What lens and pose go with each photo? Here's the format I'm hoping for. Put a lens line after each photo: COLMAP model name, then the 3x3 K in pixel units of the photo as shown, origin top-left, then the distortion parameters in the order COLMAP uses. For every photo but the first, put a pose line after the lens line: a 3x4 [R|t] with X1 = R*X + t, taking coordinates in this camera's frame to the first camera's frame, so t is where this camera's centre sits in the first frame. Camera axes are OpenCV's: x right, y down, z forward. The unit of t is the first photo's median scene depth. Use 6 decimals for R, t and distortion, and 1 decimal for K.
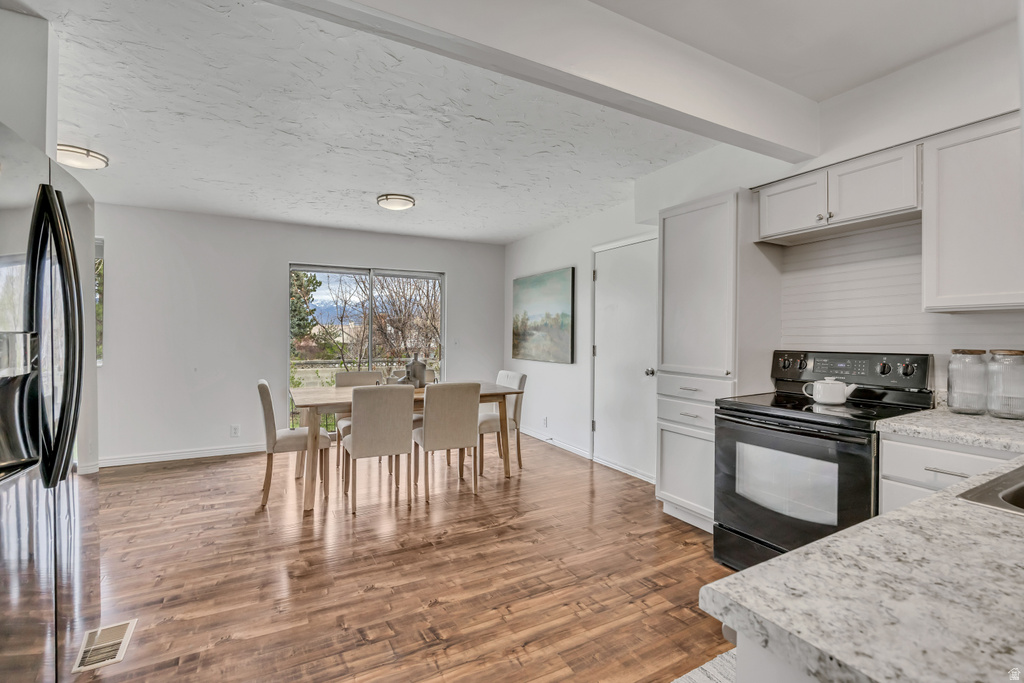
lens RADIAL K [[451.5, 0, 512.7], [0, 451.5, 337.7], [0, 0, 1]] dist [-0.012872, 0.000107]
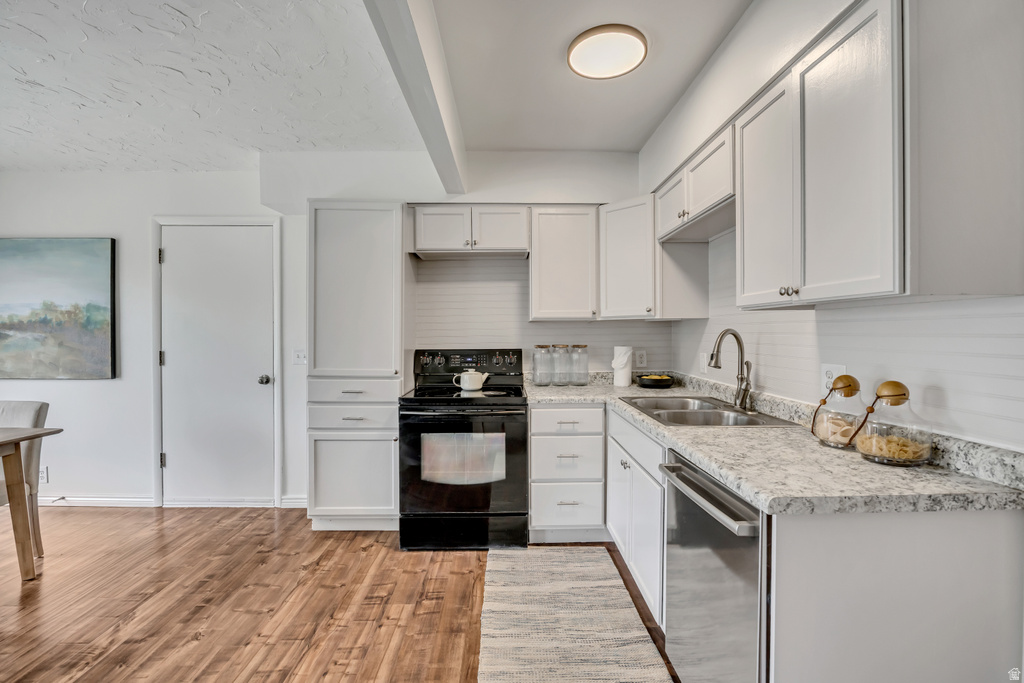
lens RADIAL K [[451.0, 0, 512.0], [0, 451.0, 341.5], [0, 0, 1]] dist [-0.018471, 0.000582]
pose [[0.463756, -0.014142, 0.885850, -0.355767], [0.007796, 0.999899, 0.011881, -0.004782], [-0.885929, 0.001396, 0.463820, 0.282549]]
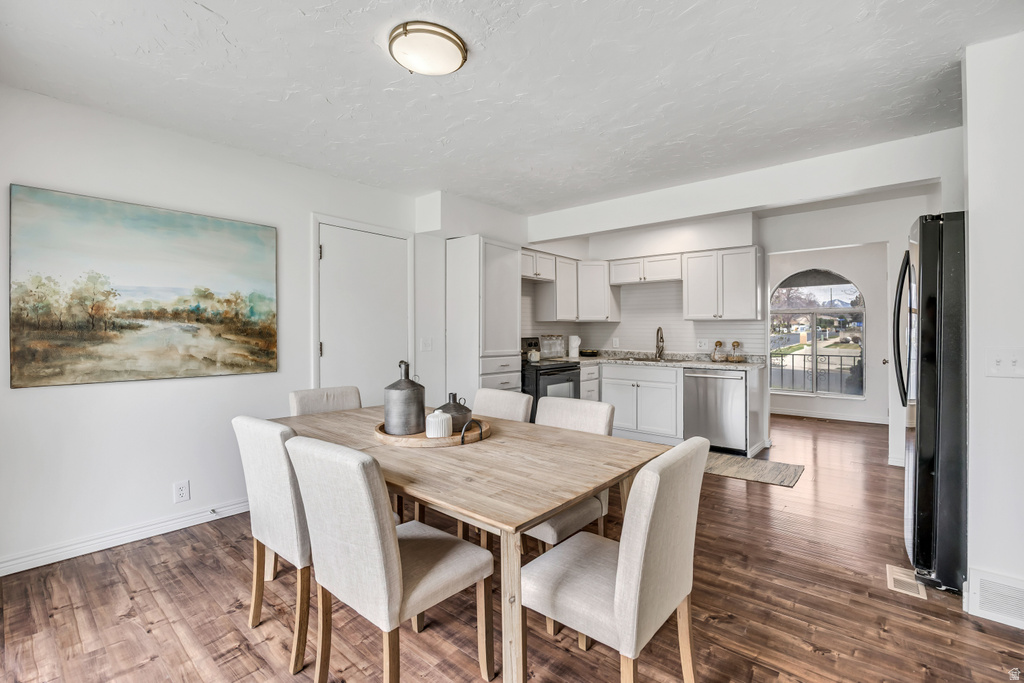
lens RADIAL K [[453.9, 0, 514.6], [0, 453.9, 329.9], [0, 0, 1]] dist [-0.010305, 0.000044]
pose [[-0.359893, 0.000589, 0.932993, -1.193761], [0.004242, 0.999990, 0.001005, -0.006515], [-0.932984, 0.004320, -0.359892, 1.745534]]
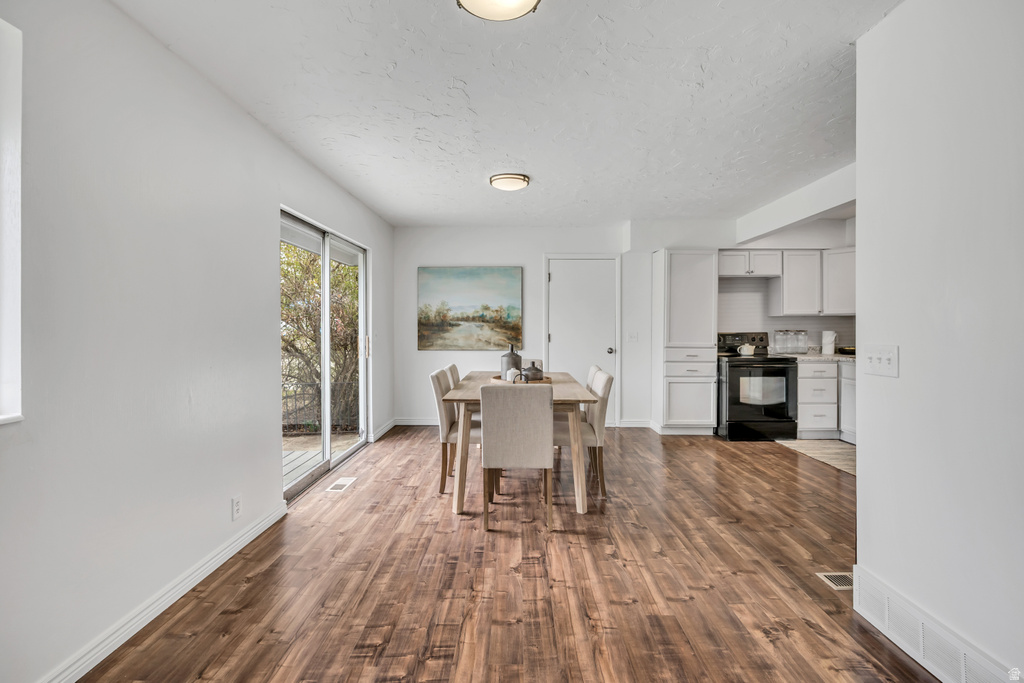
lens RADIAL K [[453.9, 0, 514.6], [0, 453.9, 329.9], [0, 0, 1]] dist [-0.010305, 0.000044]
pose [[0.487646, -0.007869, 0.873006, -1.716168], [0.007644, 0.999960, 0.004744, -0.000057], [-0.873008, 0.004359, 0.487686, 0.857310]]
